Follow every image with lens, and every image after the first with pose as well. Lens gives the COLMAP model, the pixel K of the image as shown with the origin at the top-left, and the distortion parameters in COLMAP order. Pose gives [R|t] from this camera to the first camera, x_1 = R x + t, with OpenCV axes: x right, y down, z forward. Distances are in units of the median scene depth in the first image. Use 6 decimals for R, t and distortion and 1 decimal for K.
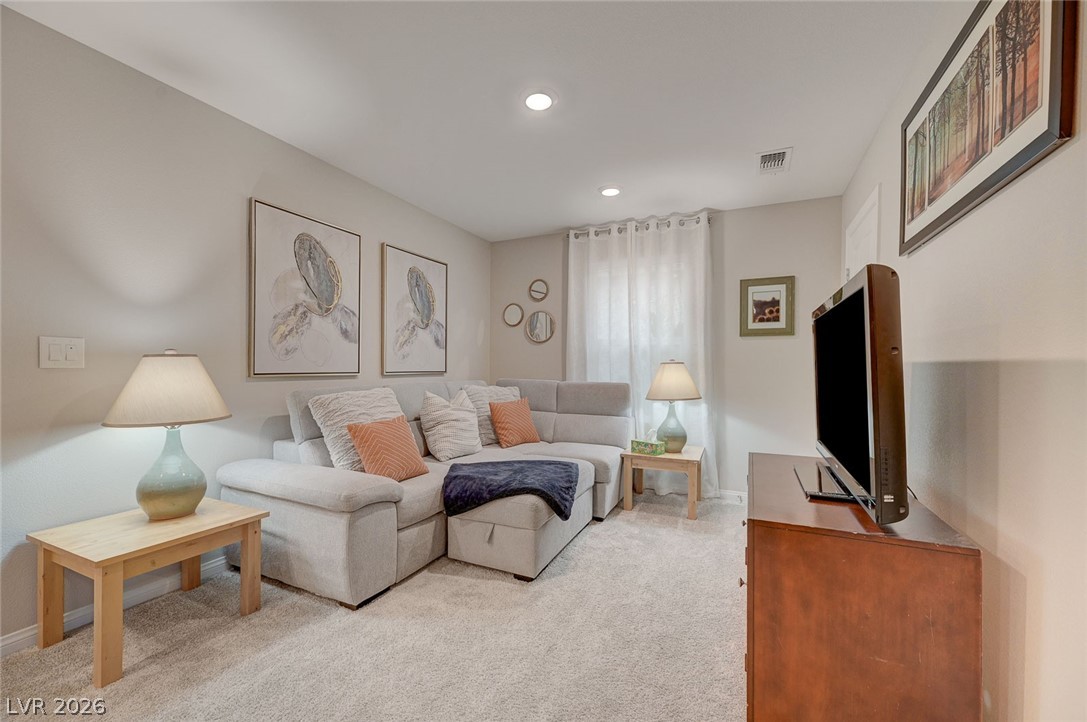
lens RADIAL K [[428.2, 0, 542.3], [0, 428.2, 371.0], [0, 0, 1]] dist [-0.002222, 0.000421]
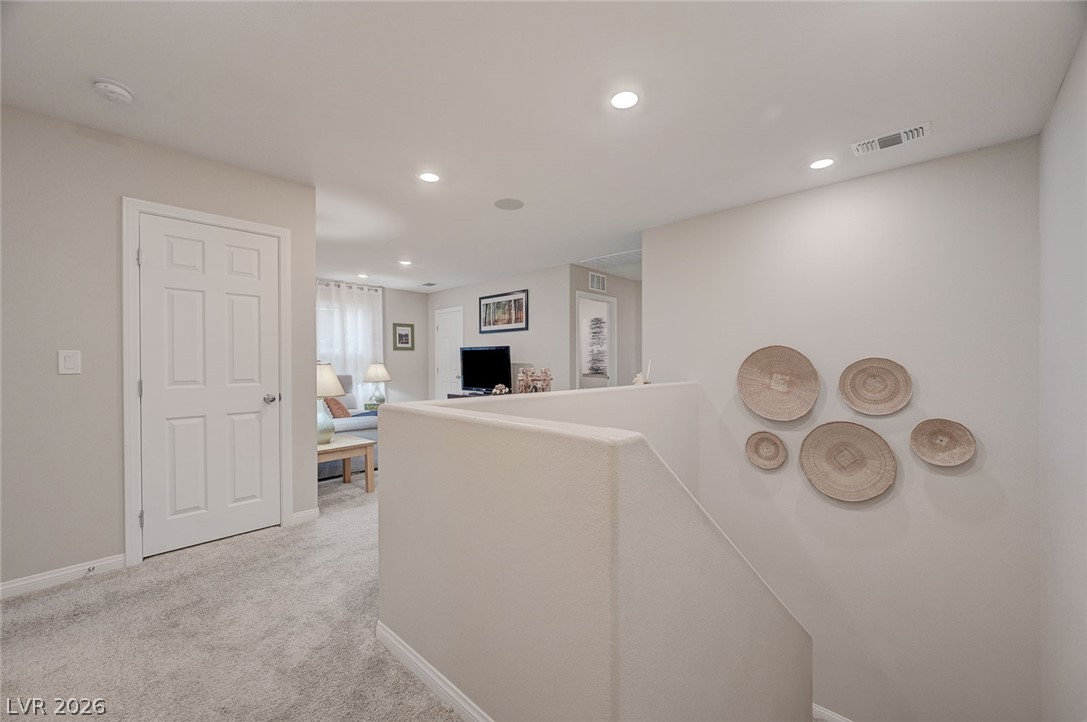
lens RADIAL K [[428.2, 0, 541.5], [0, 428.2, 359.6], [0, 0, 1]] dist [-0.002222, 0.000421]
pose [[0.318107, -0.008881, 0.948013, -1.469065], [0.023051, 0.999733, 0.001630, -0.024334], [-0.947774, 0.021334, 0.318227, -0.395269]]
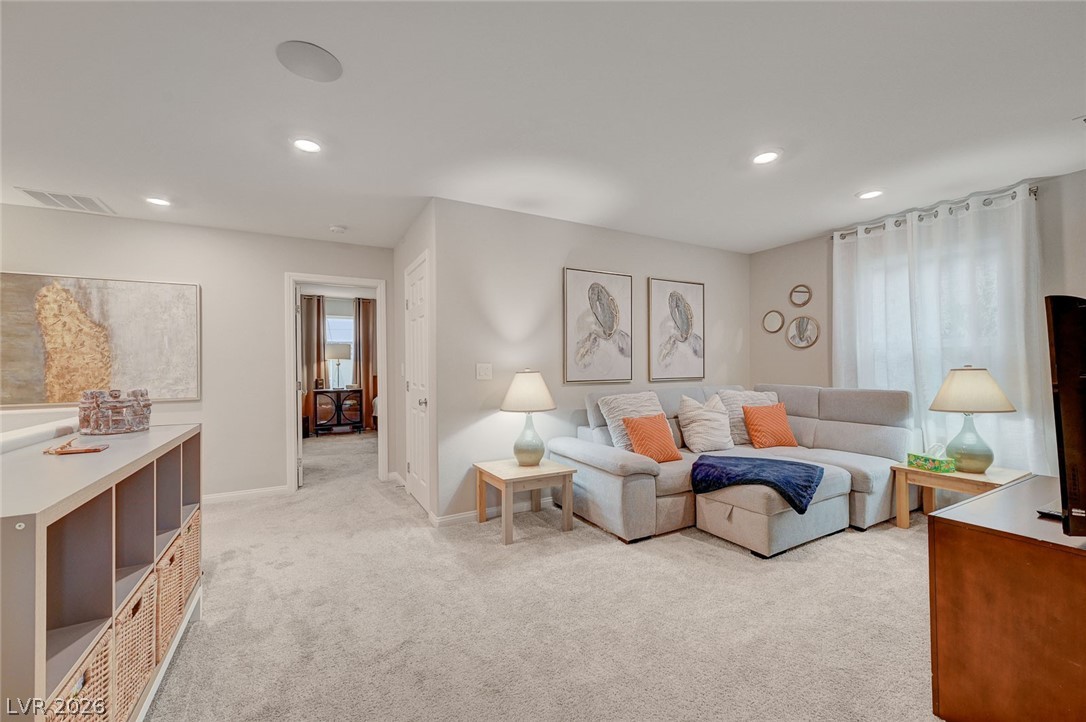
lens RADIAL K [[427.8, 0, 546.5], [0, 427.8, 366.1], [0, 0, 1]] dist [-0.002222, 0.000421]
pose [[0.814878, -0.013118, -0.579484, 0.118677], [0.007208, 0.999896, -0.012499, -0.022280], [0.579587, 0.006008, 0.814888, -0.220770]]
